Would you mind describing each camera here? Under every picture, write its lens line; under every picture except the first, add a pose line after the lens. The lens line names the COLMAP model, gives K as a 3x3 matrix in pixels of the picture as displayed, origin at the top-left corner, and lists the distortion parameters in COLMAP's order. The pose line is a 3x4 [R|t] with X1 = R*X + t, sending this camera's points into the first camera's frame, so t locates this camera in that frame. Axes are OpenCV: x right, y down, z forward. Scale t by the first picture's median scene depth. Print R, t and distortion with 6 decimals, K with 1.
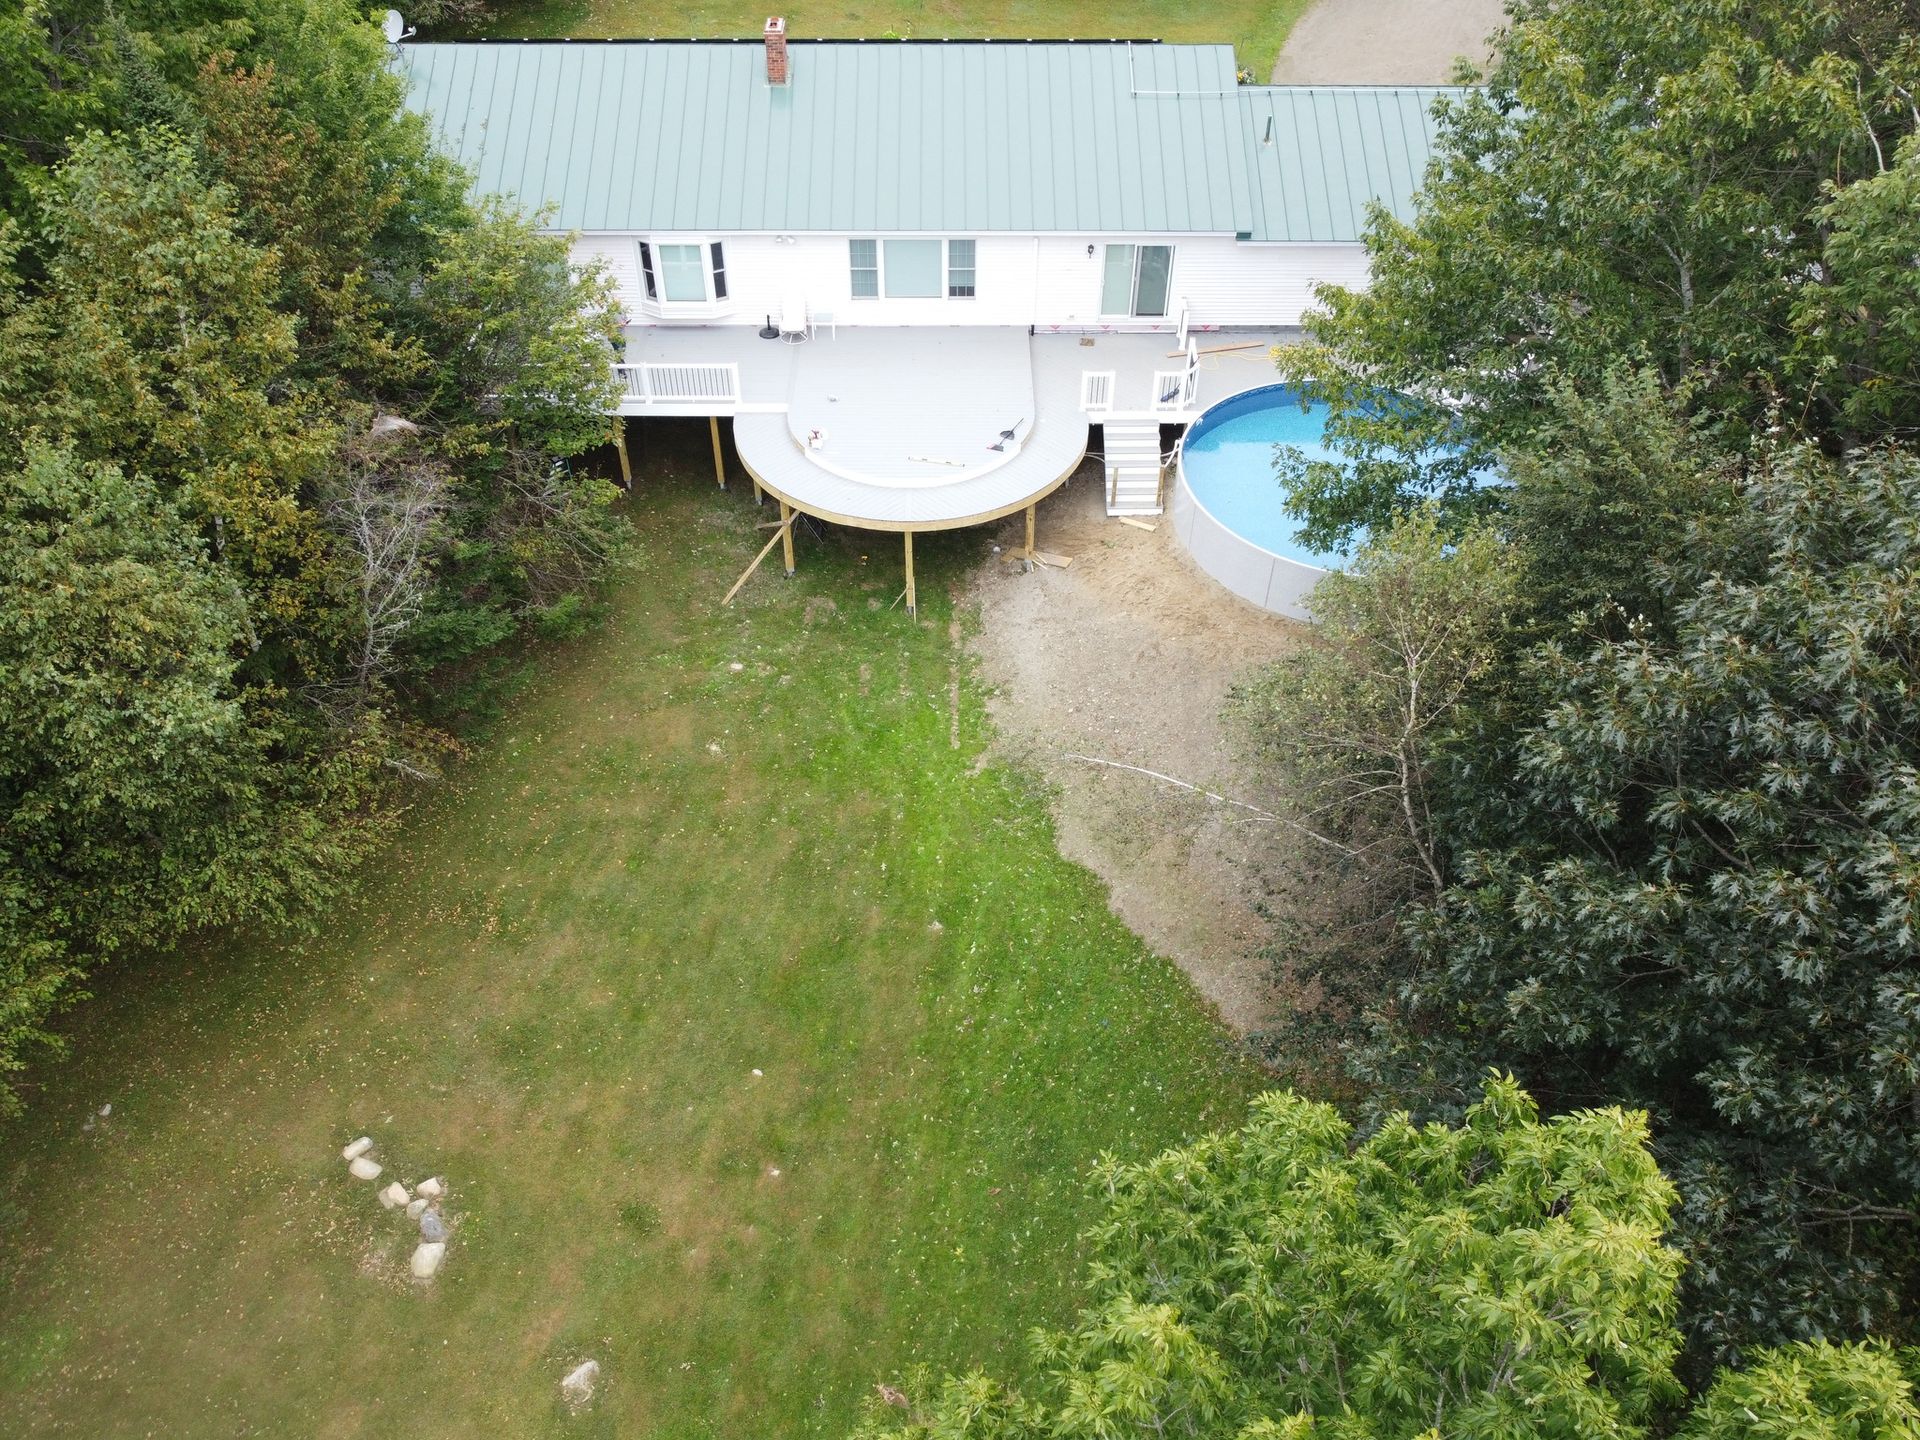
lens RADIAL K [[1450.0, 0, 961.3], [0, 1450.0, 720.4], [0, 0, 1]] dist [0.000671, -0.006458]
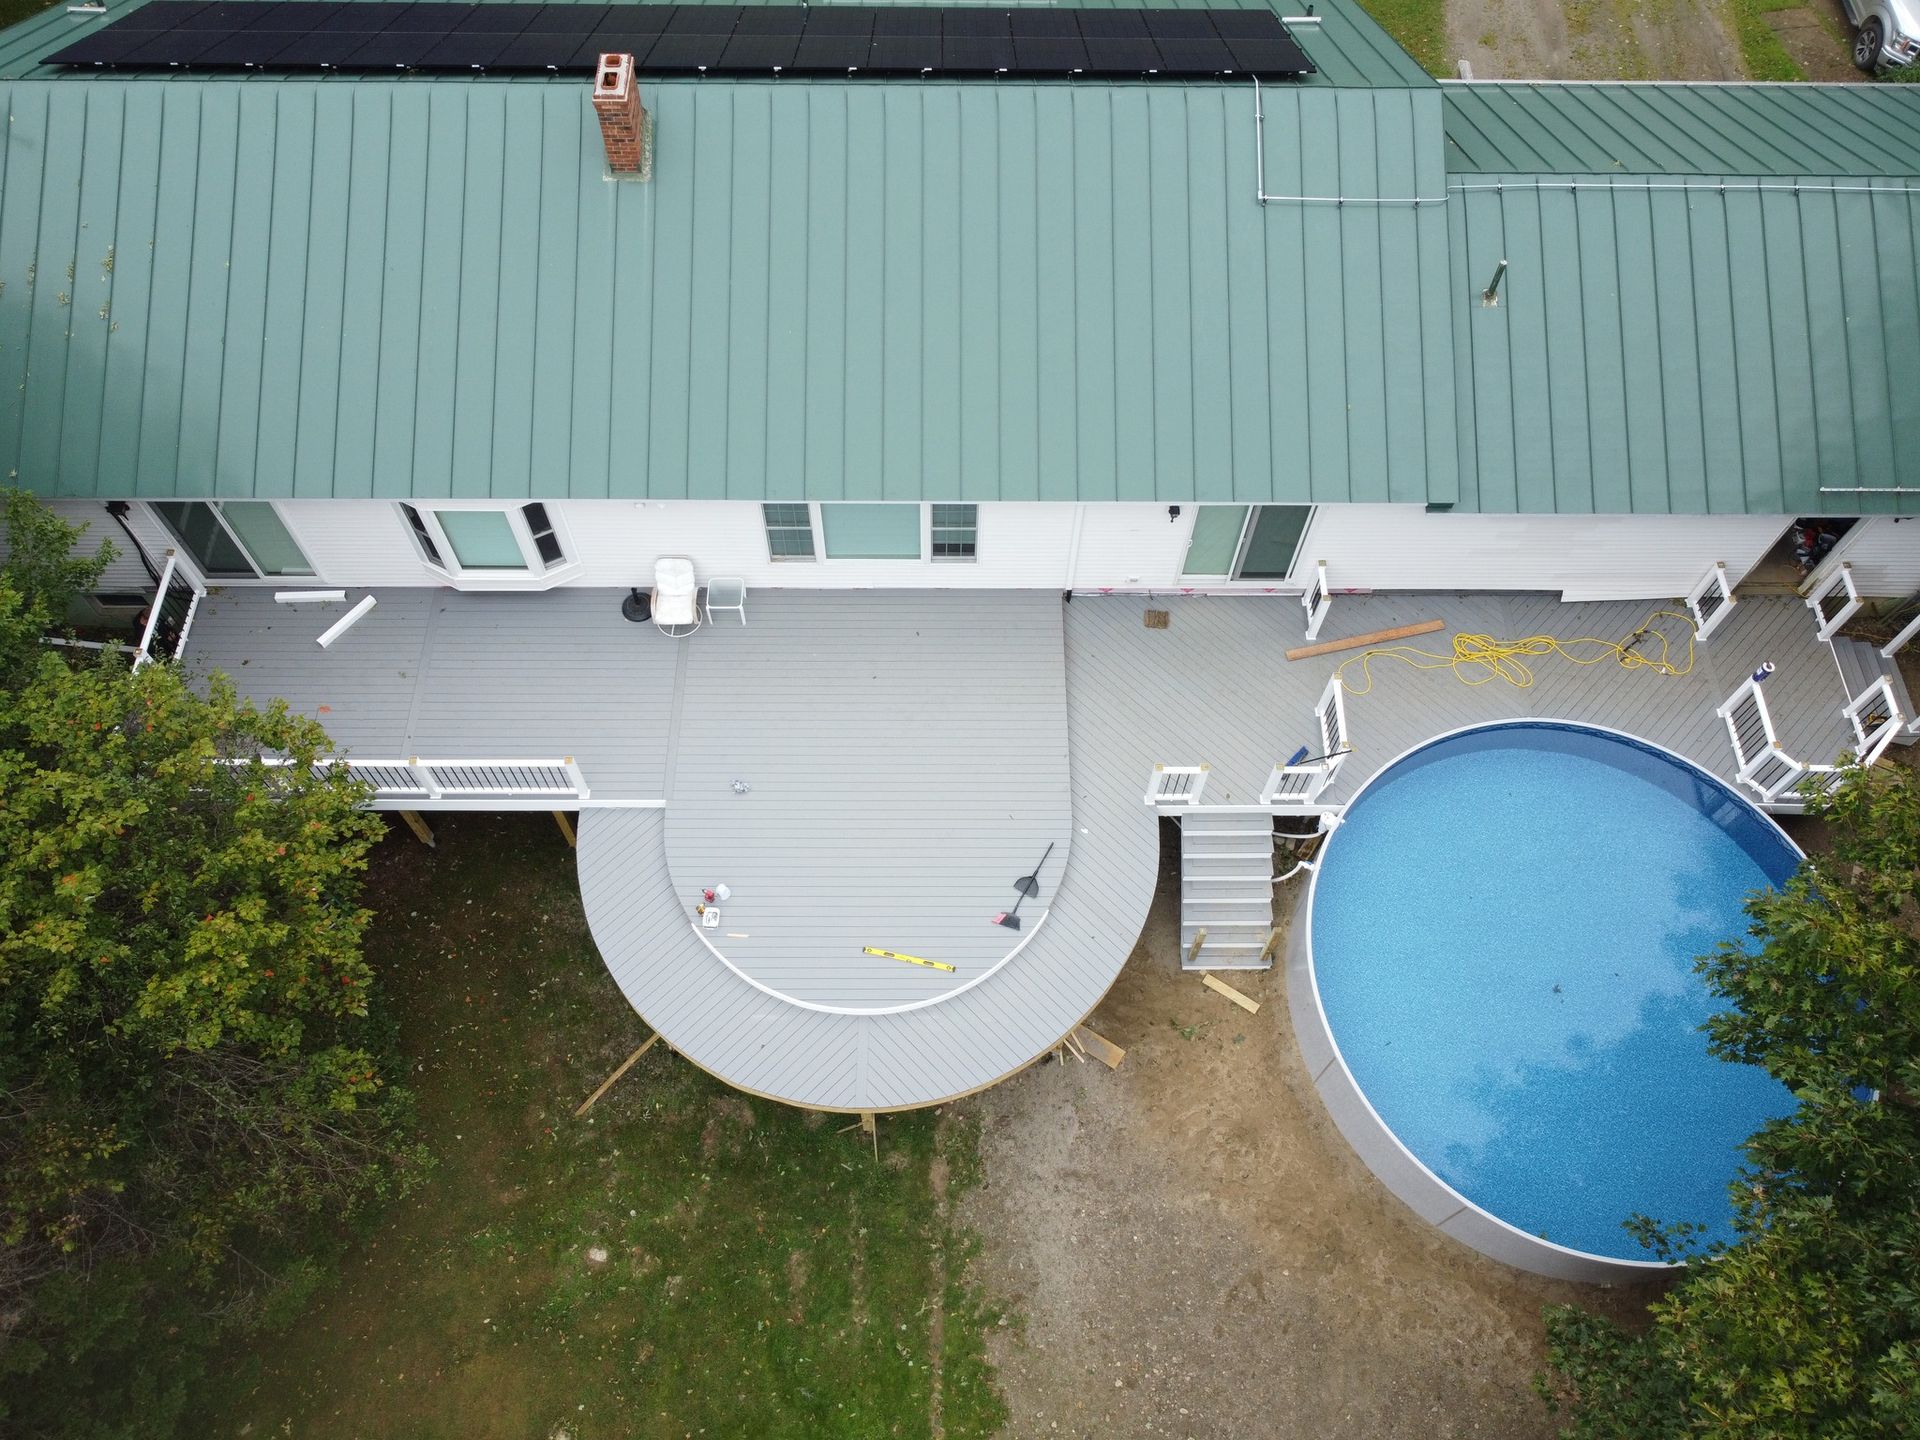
lens RADIAL K [[1450.0, 0, 954.2], [0, 1450.0, 720.1], [0, 0, 1]] dist [0.000671, -0.006458]
pose [[0.999958, 0.007778, 0.004842, -0.002128], [-0.008845, 0.957244, 0.289146, -0.434521], [-0.002386, -0.289177, 0.957273, 0.436770]]
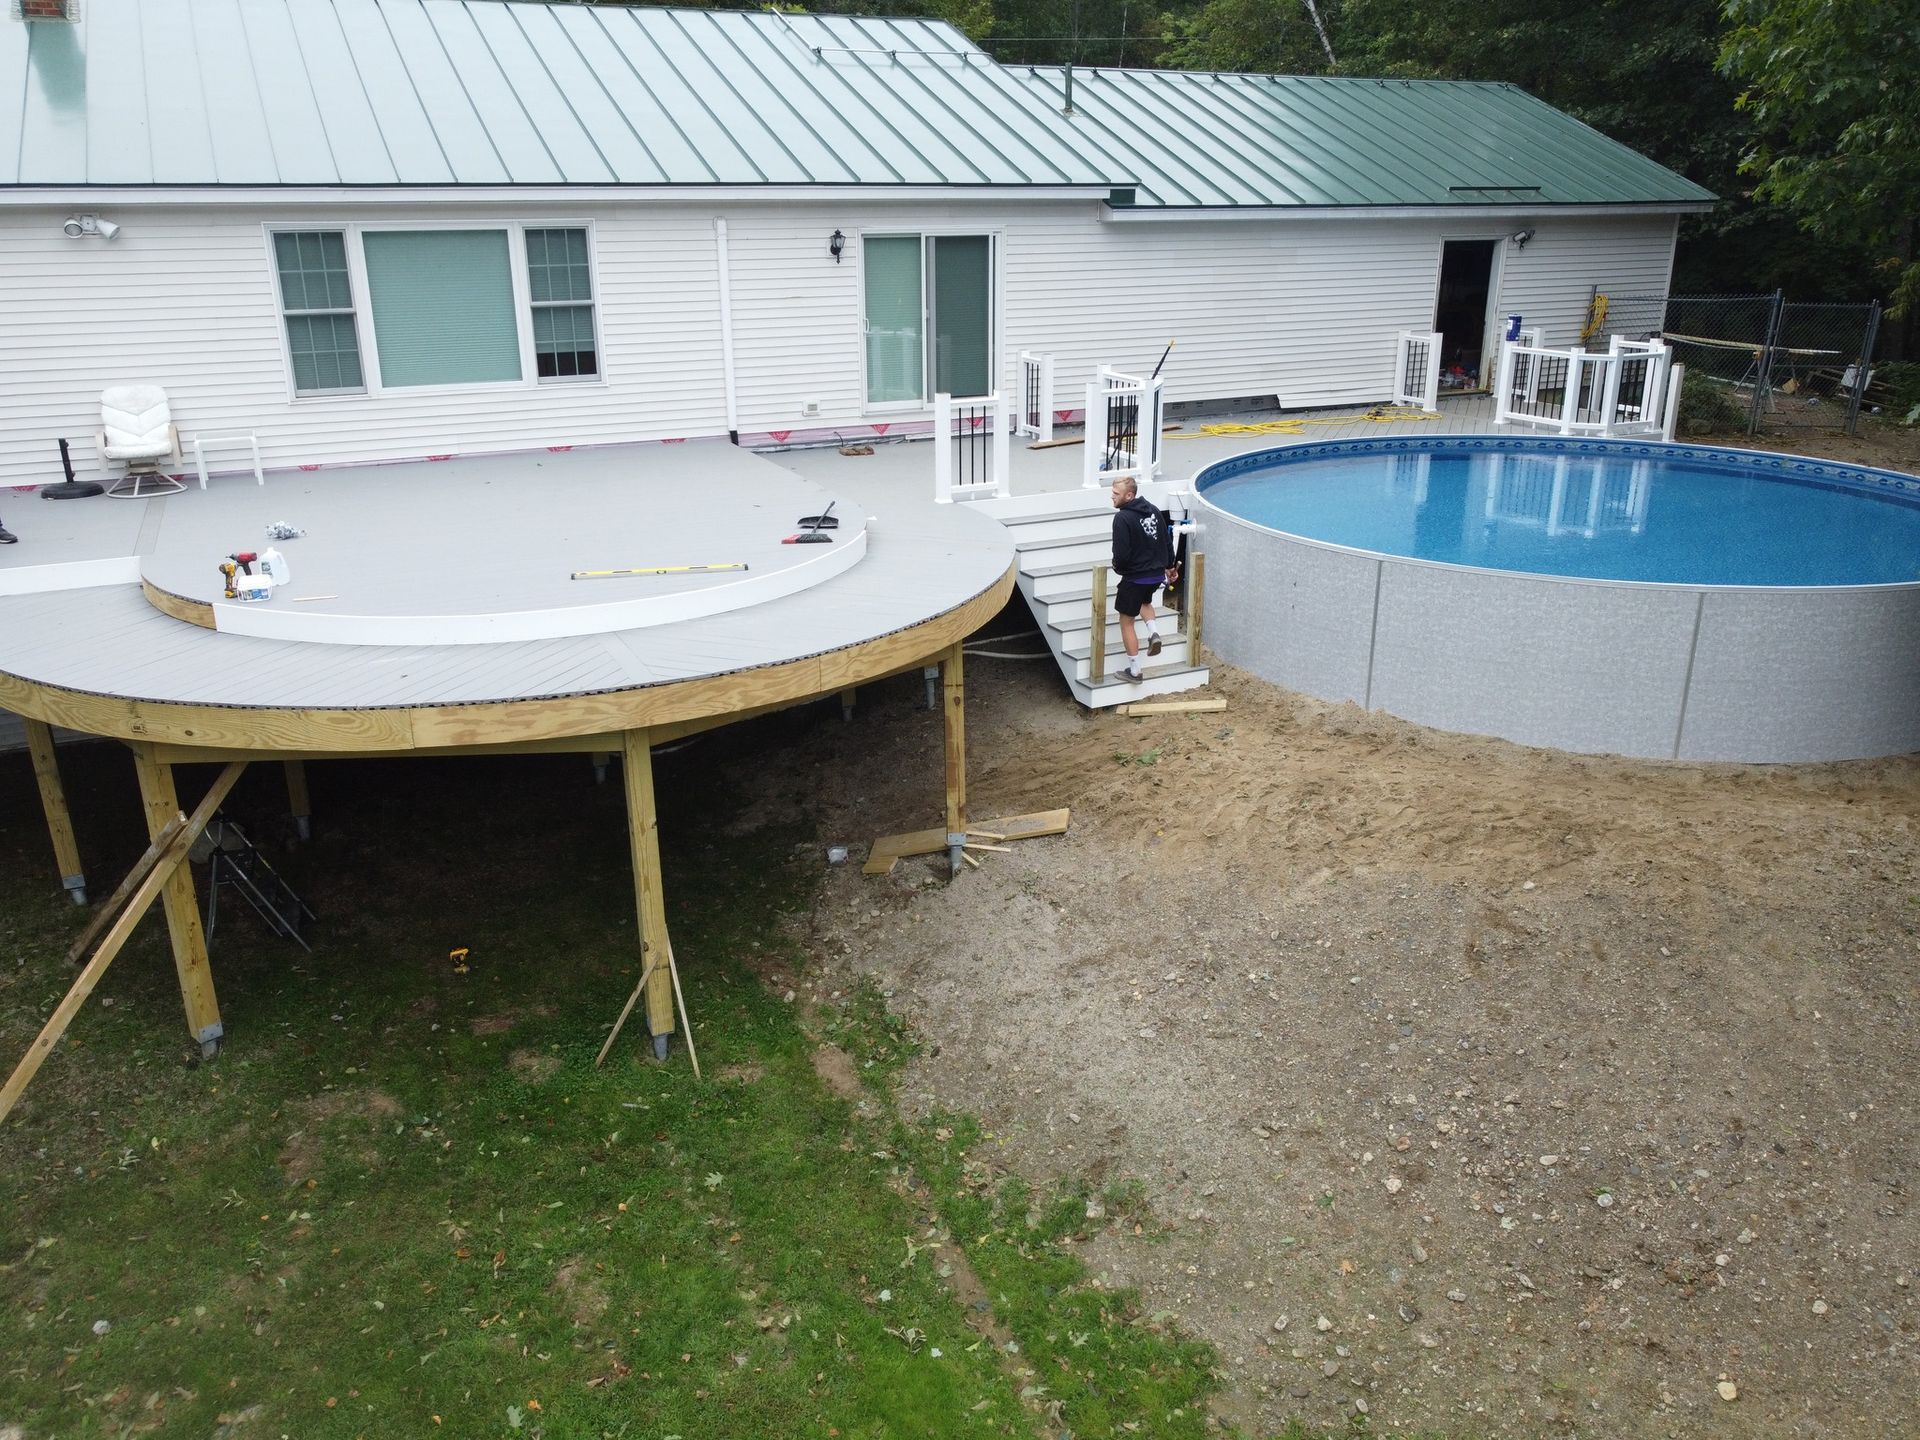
lens RADIAL K [[1450.0, 0, 958.6], [0, 1450.0, 720.9], [0, 0, 1]] dist [0.000671, -0.006458]
pose [[0.906622, -0.152809, 0.393301, -0.087511], [0.301997, 0.885972, -0.351926, -0.011876], [-0.294676, 0.437840, 0.849389, 0.693205]]
